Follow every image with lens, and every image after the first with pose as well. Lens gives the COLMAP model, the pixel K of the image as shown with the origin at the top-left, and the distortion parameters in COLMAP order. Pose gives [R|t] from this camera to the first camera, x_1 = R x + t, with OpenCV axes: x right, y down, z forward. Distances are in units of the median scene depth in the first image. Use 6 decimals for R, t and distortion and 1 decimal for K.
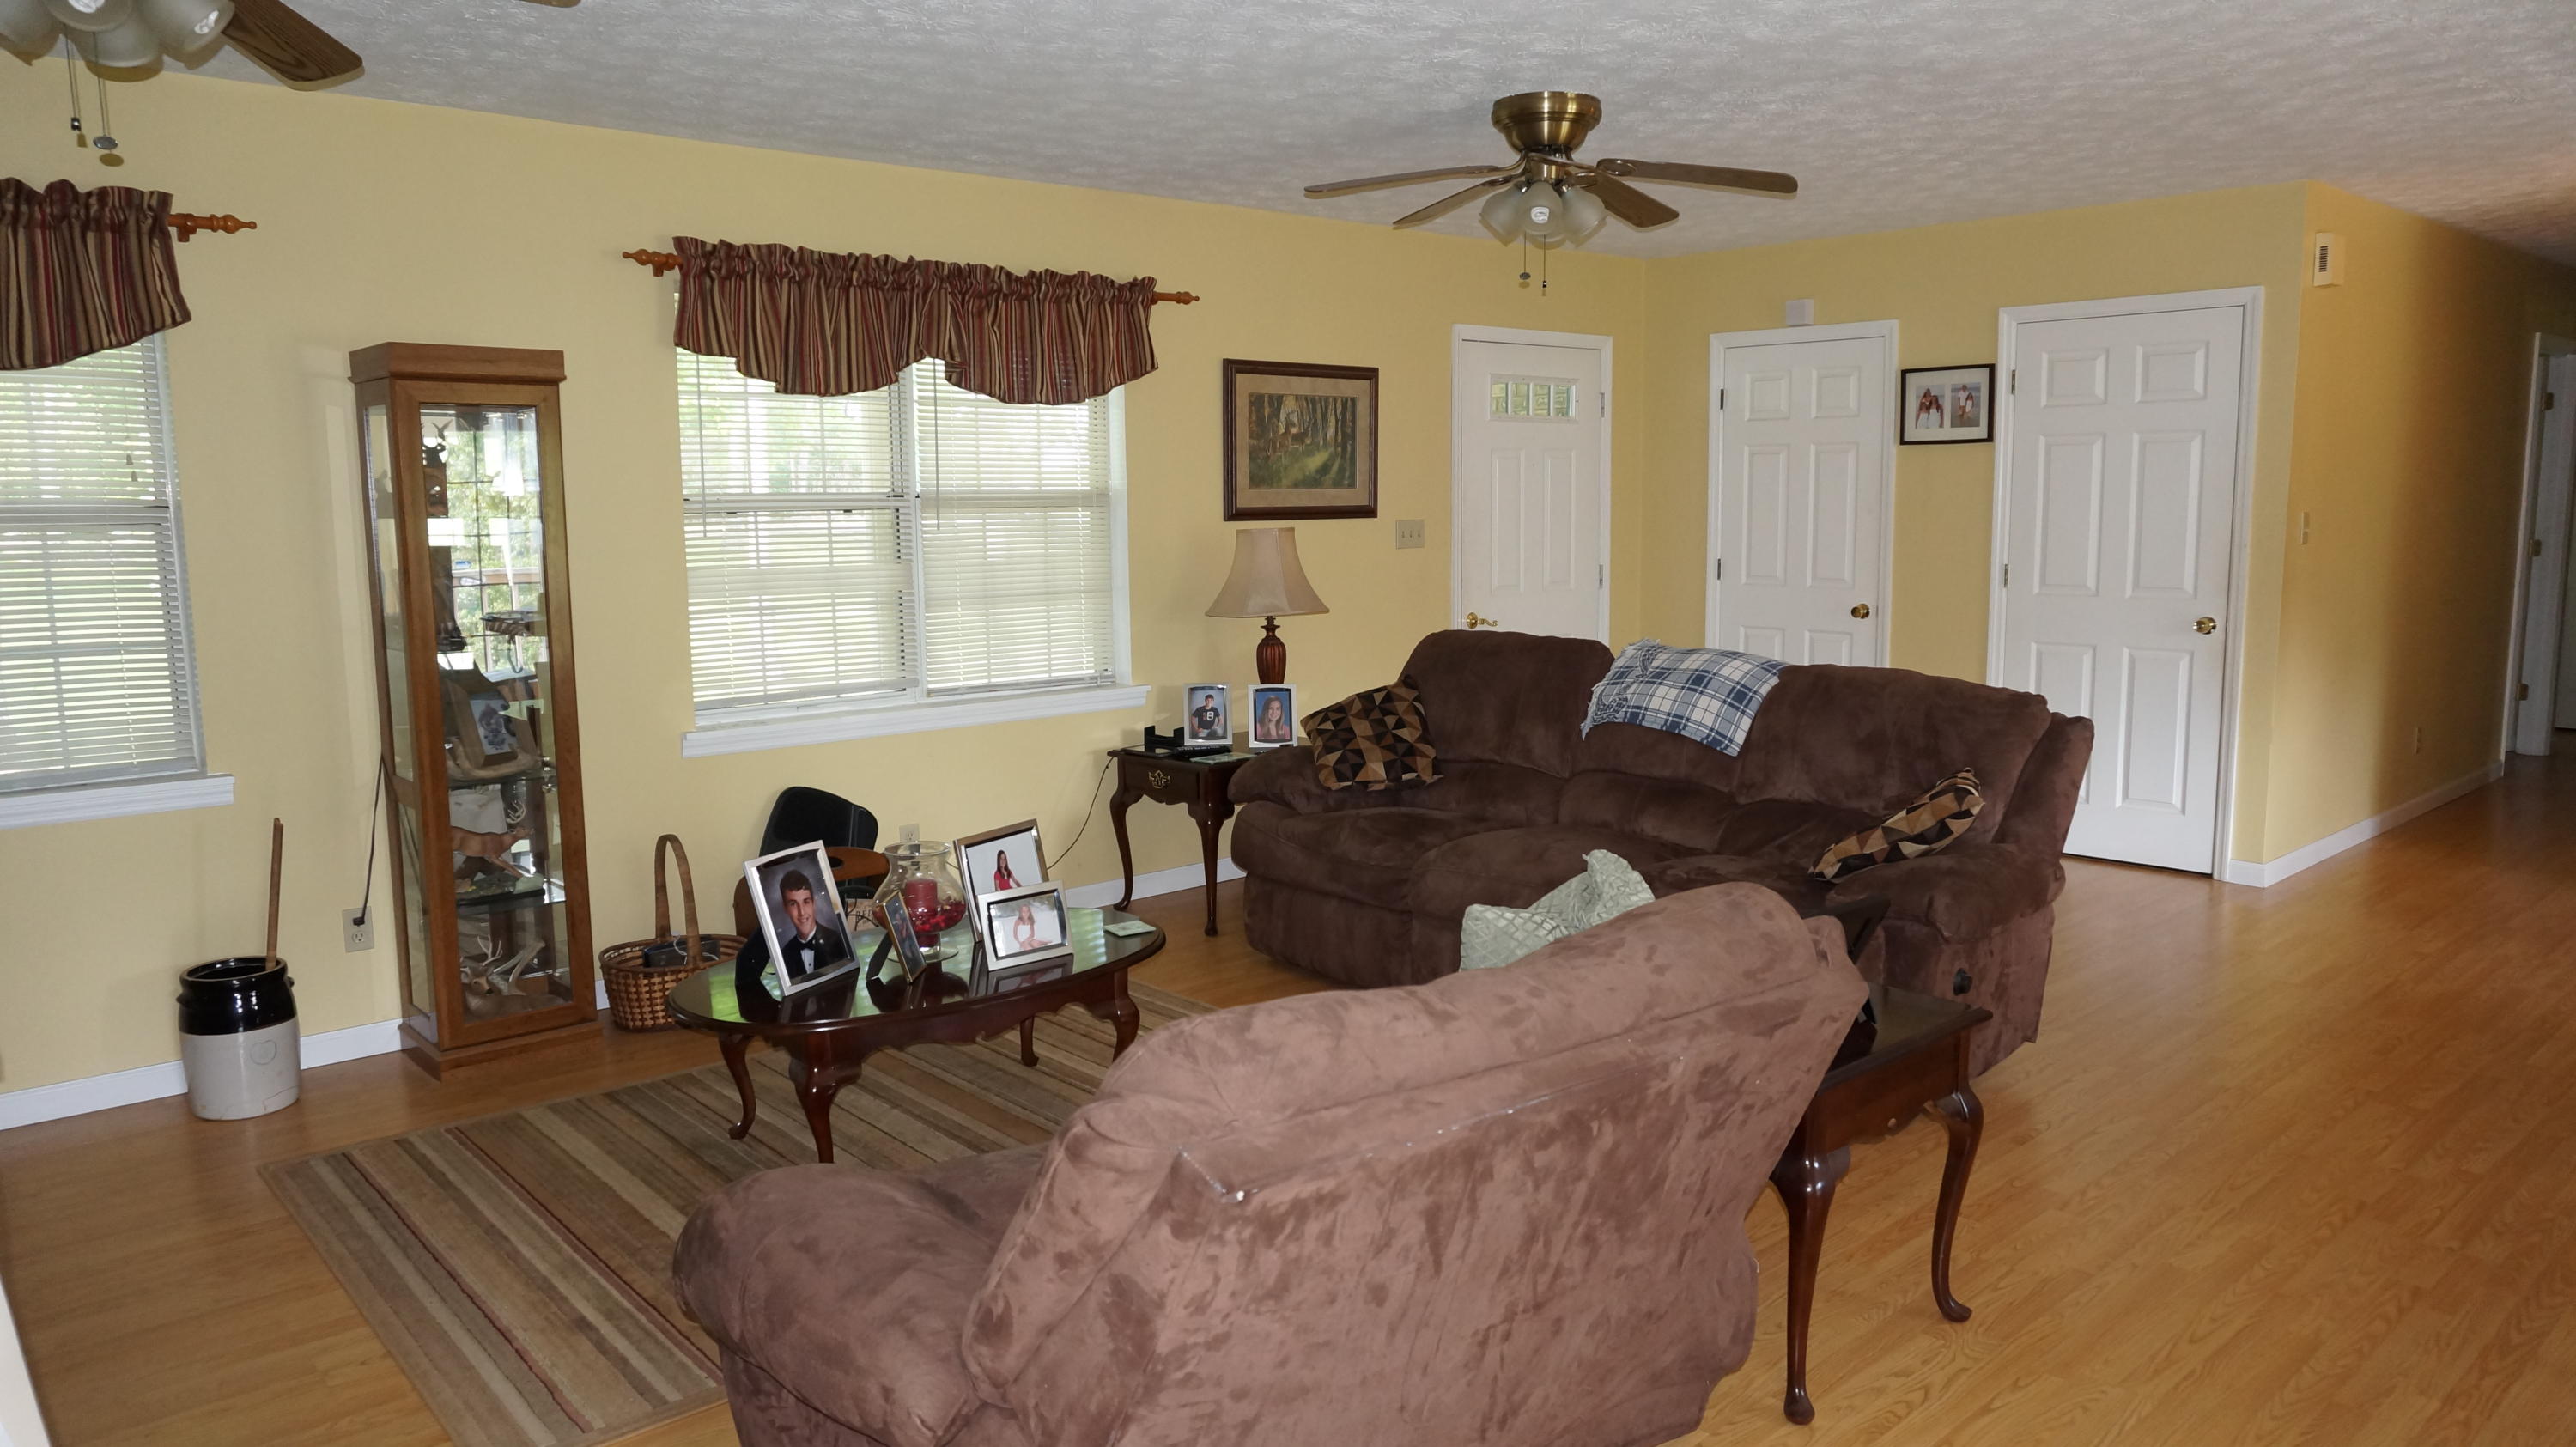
lens RADIAL K [[1693.0, 0, 1284.7], [0, 1693.0, 765.2], [0, 0, 1]] dist [-0.055827, 0.002114]
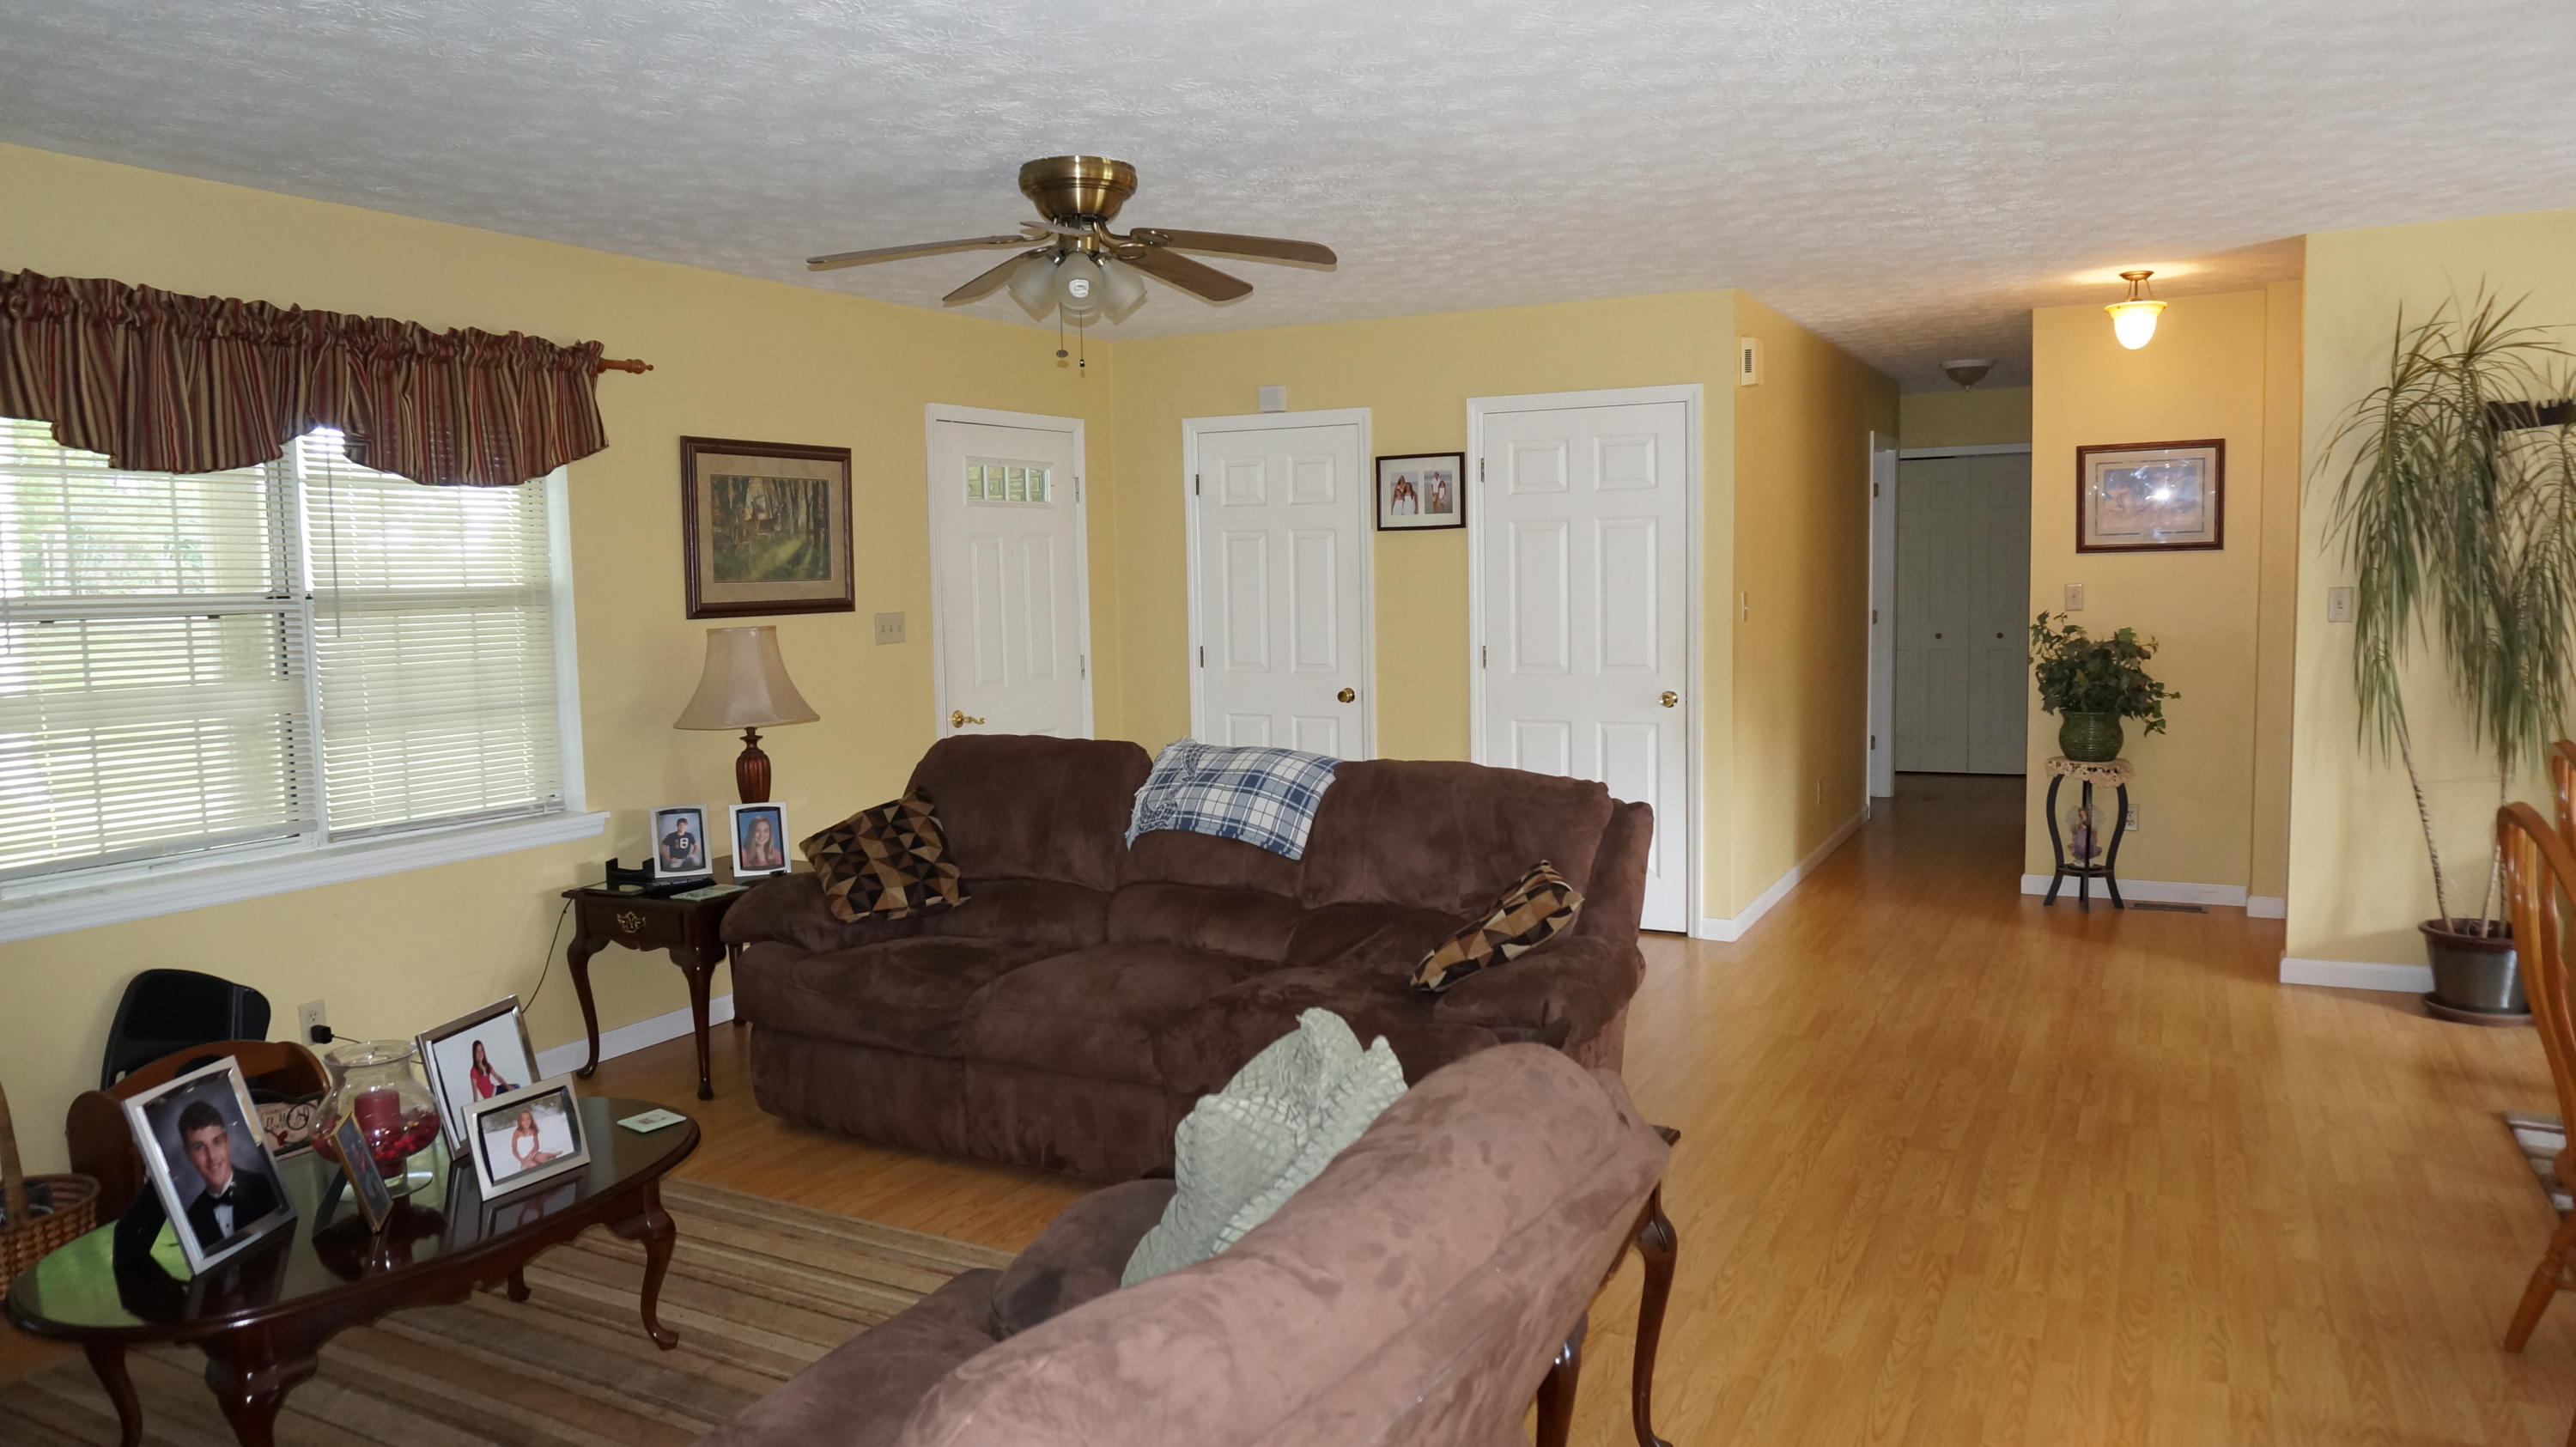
lens RADIAL K [[1698.0, 0, 1292.7], [0, 1698.0, 752.2], [0, 0, 1]] dist [-0.076023, 0.049684]
pose [[0.934528, -0.042160, 0.353382, -0.063536], [0.061189, 0.997206, -0.042844, -0.022330], [-0.350589, 0.061662, 0.934497, 0.092335]]
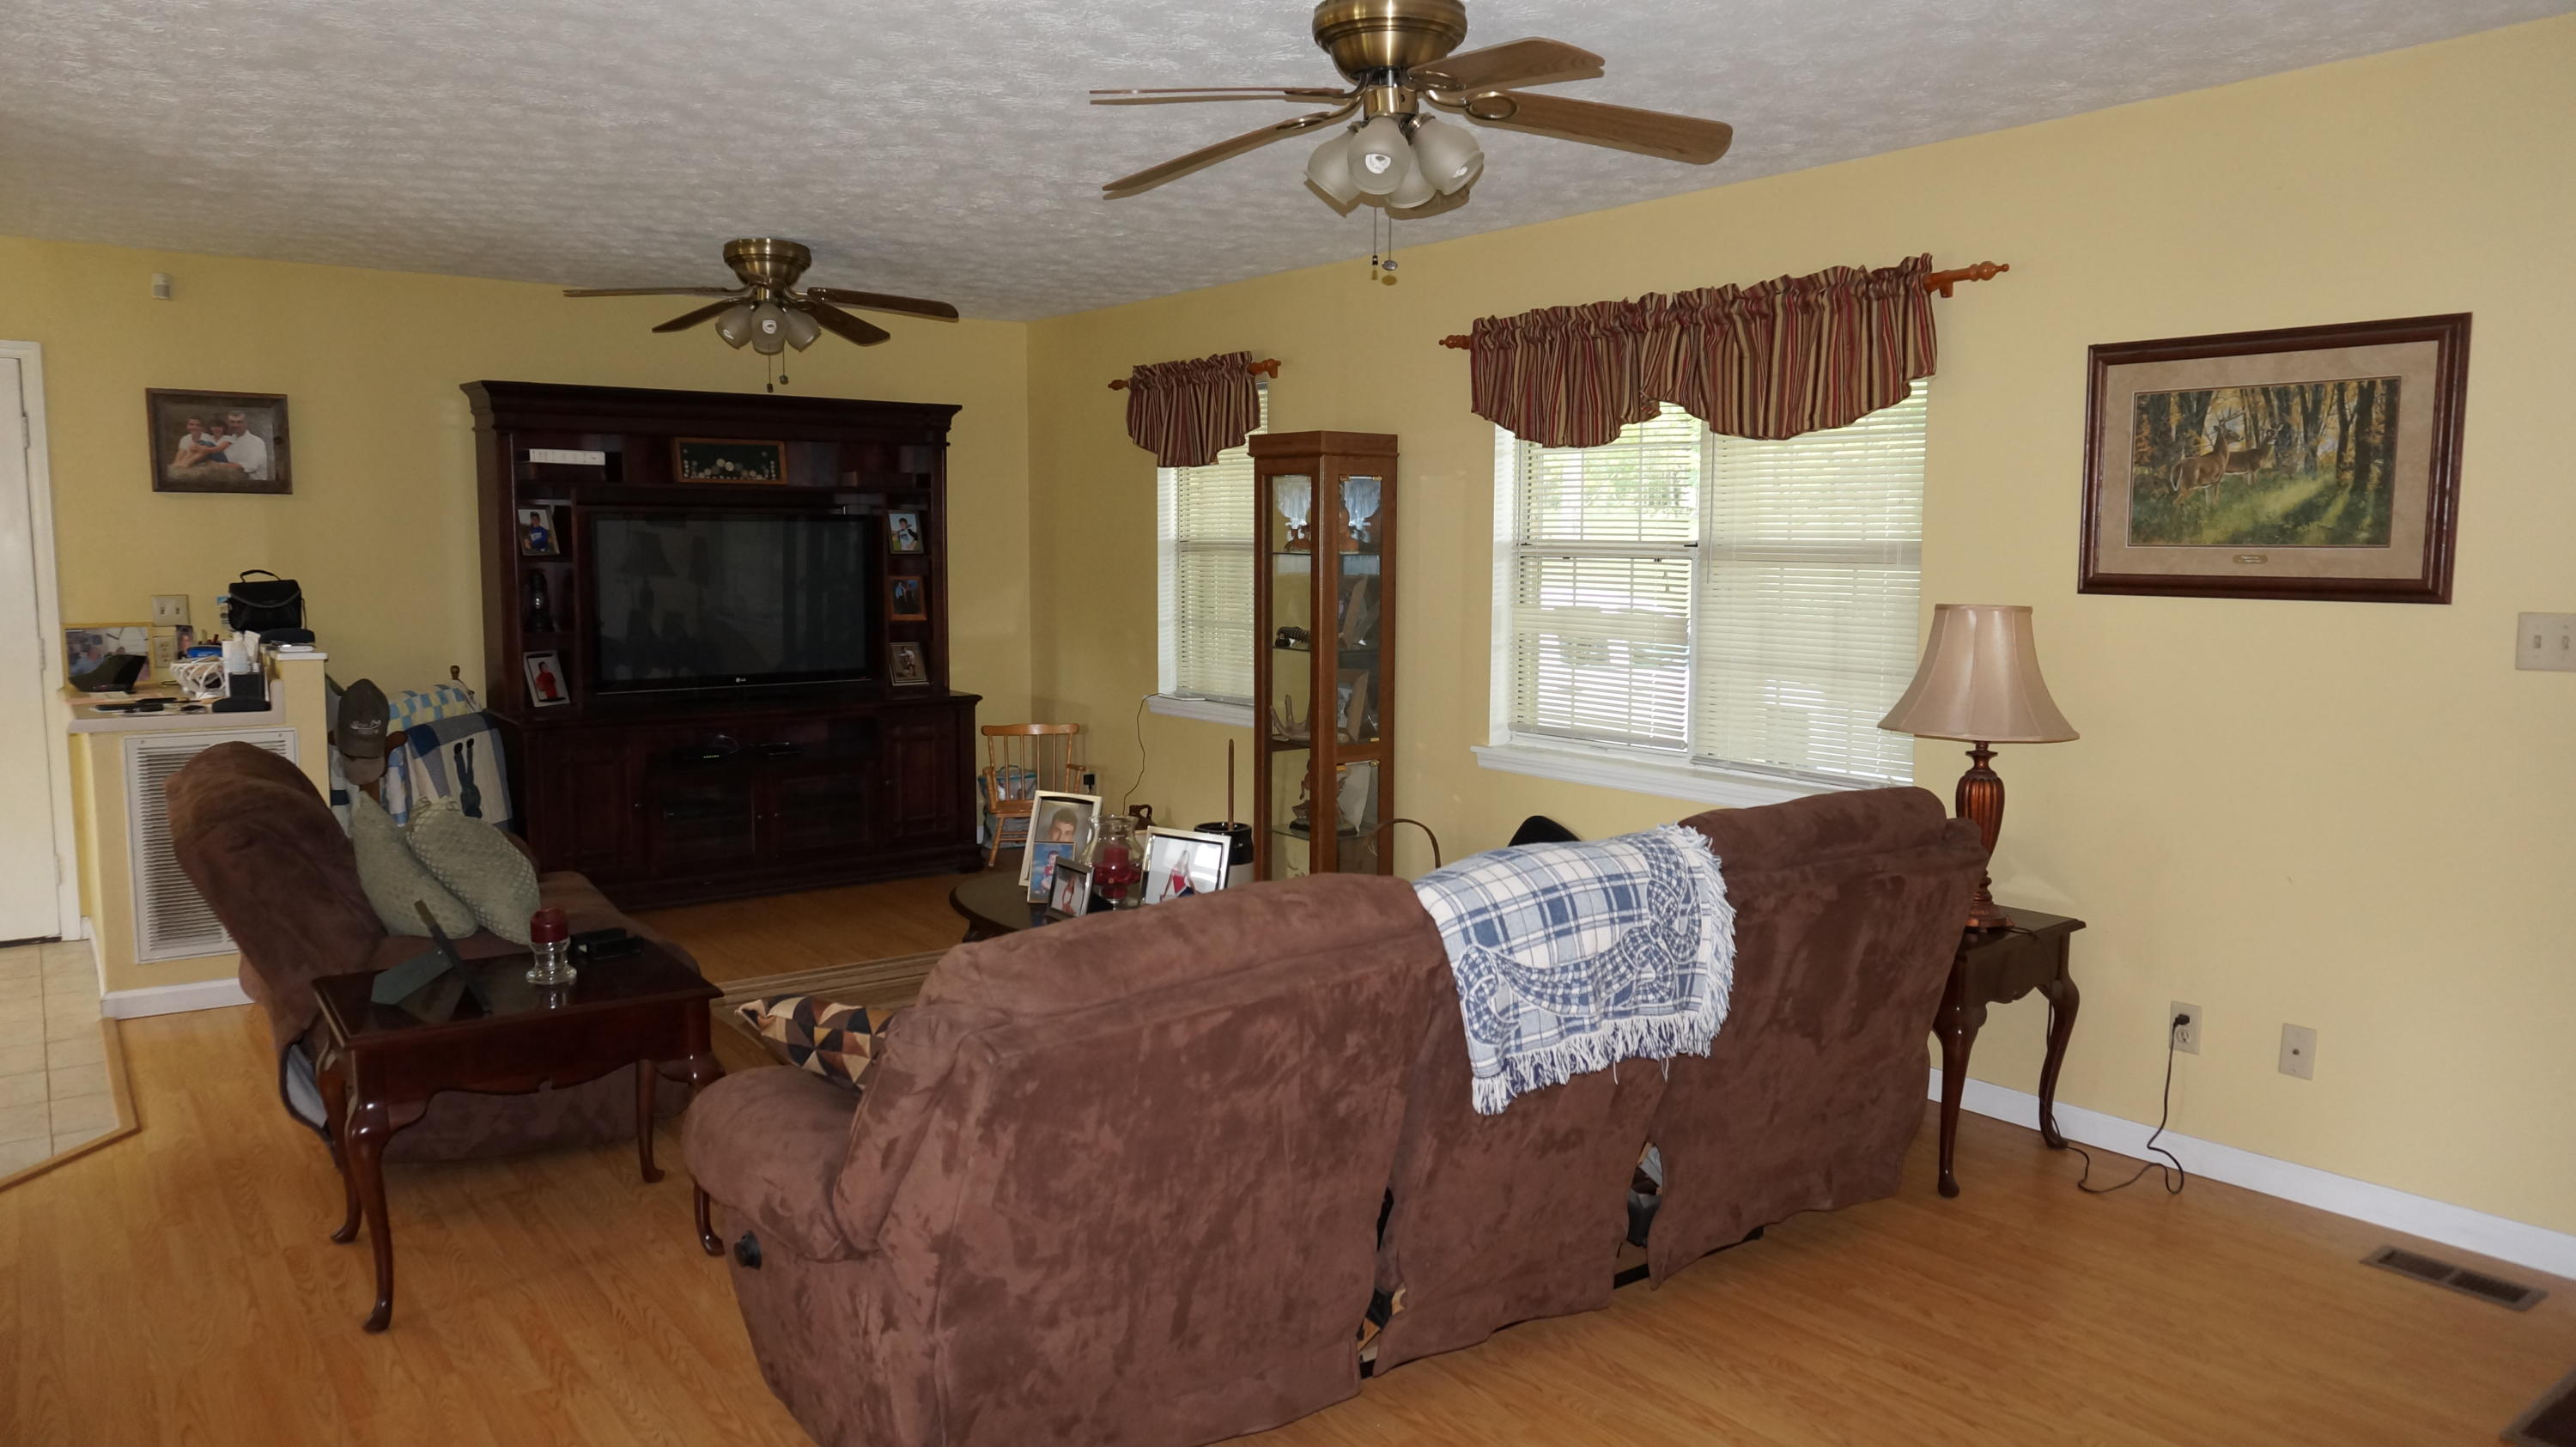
lens RADIAL K [[1726.3, 0, 1299.2], [0, 1726.3, 737.6], [0, 0, 1]] dist [-0.052300, 0.031167]
pose [[-0.072958, 0.132211, -0.988533, 0.766351], [-0.148655, 0.978661, 0.141862, -0.164111], [0.986194, 0.157300, -0.051748, 0.882382]]
